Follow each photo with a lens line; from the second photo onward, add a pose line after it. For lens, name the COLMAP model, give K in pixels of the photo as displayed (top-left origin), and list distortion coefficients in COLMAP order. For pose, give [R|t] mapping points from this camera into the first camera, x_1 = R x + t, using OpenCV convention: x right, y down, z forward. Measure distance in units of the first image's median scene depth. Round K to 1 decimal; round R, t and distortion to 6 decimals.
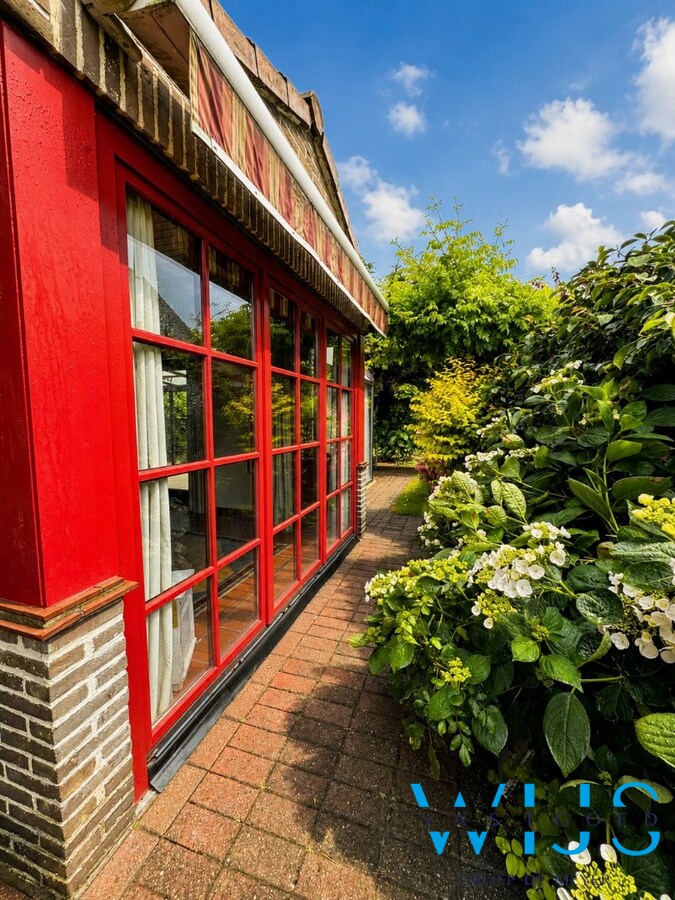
lens RADIAL K [[349.7, 0, 337.5], [0, 349.7, 450.0], [0, 0, 1]] dist [0.000737, 0.000260]
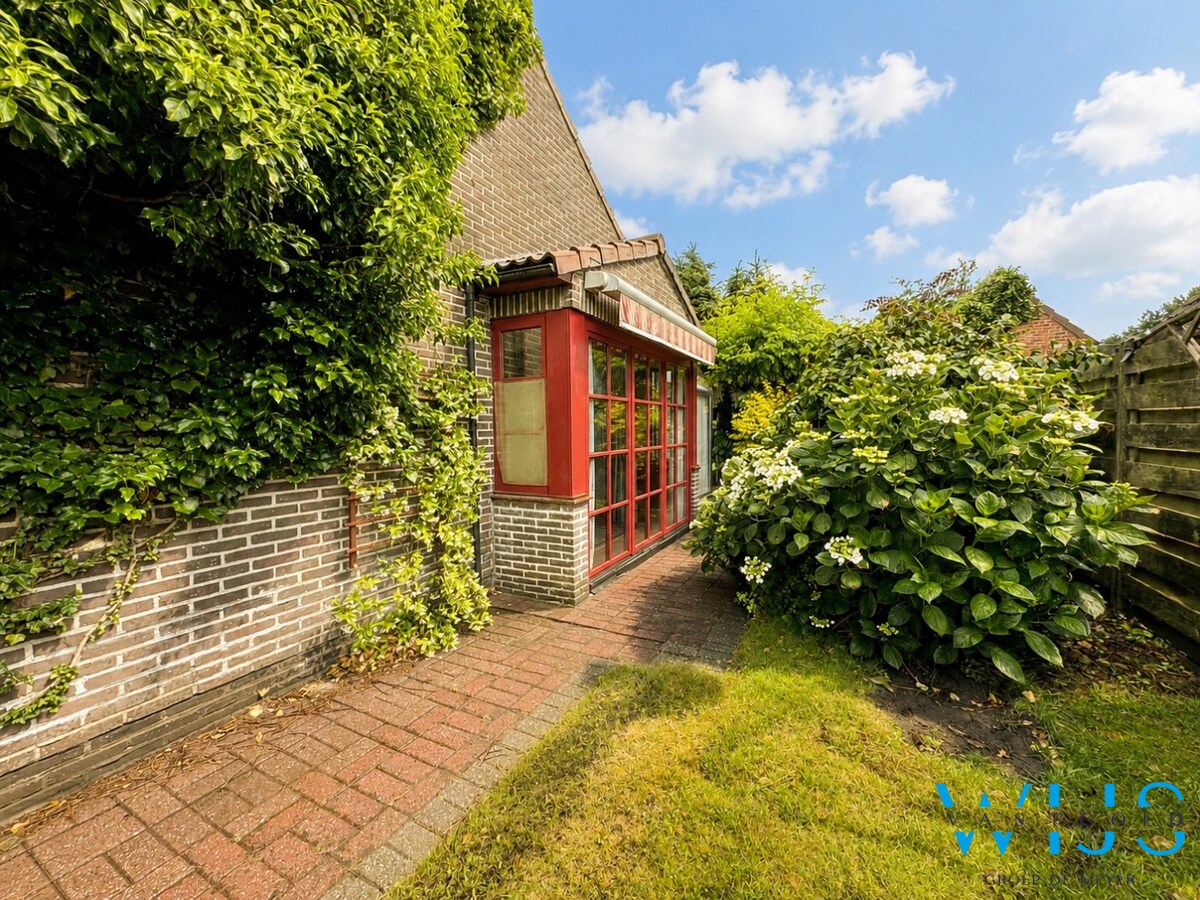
lens RADIAL K [[466.2, 0, 600.0], [0, 466.2, 450.0], [0, 0, 1]] dist [0.000737, 0.000260]
pose [[0.987756, -0.003708, -0.155966, -0.004184], [-0.003363, 0.998979, -0.045050, 0.069343], [0.155974, 0.045023, 0.986735, -0.787111]]
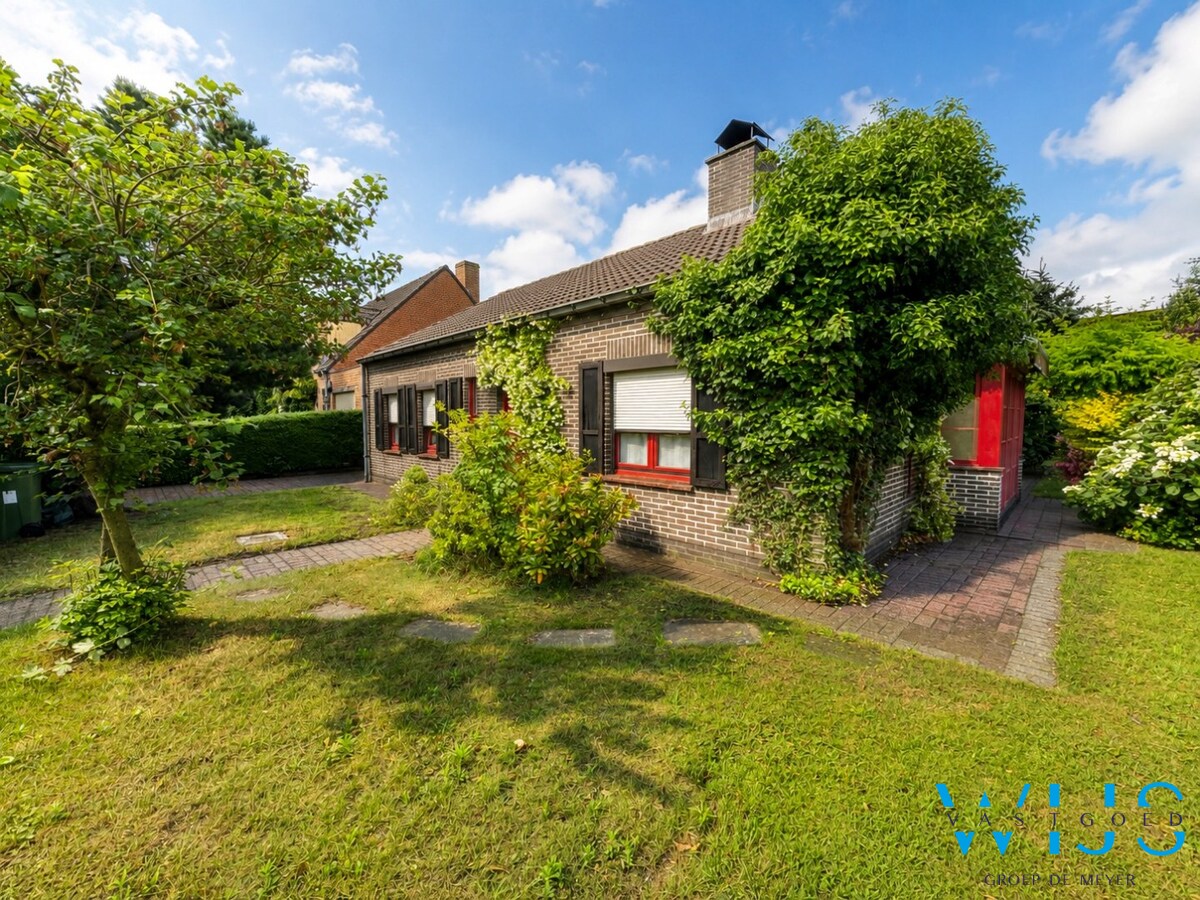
lens RADIAL K [[466.2, 0, 600.0], [0, 466.2, 450.0], [0, 0, 1]] dist [0.000737, 0.000260]
pose [[0.889527, 0.022855, -0.456310, -0.797262], [-0.036107, 0.999141, -0.020343, 0.154387], [0.455453, 0.034571, 0.889588, -2.110752]]
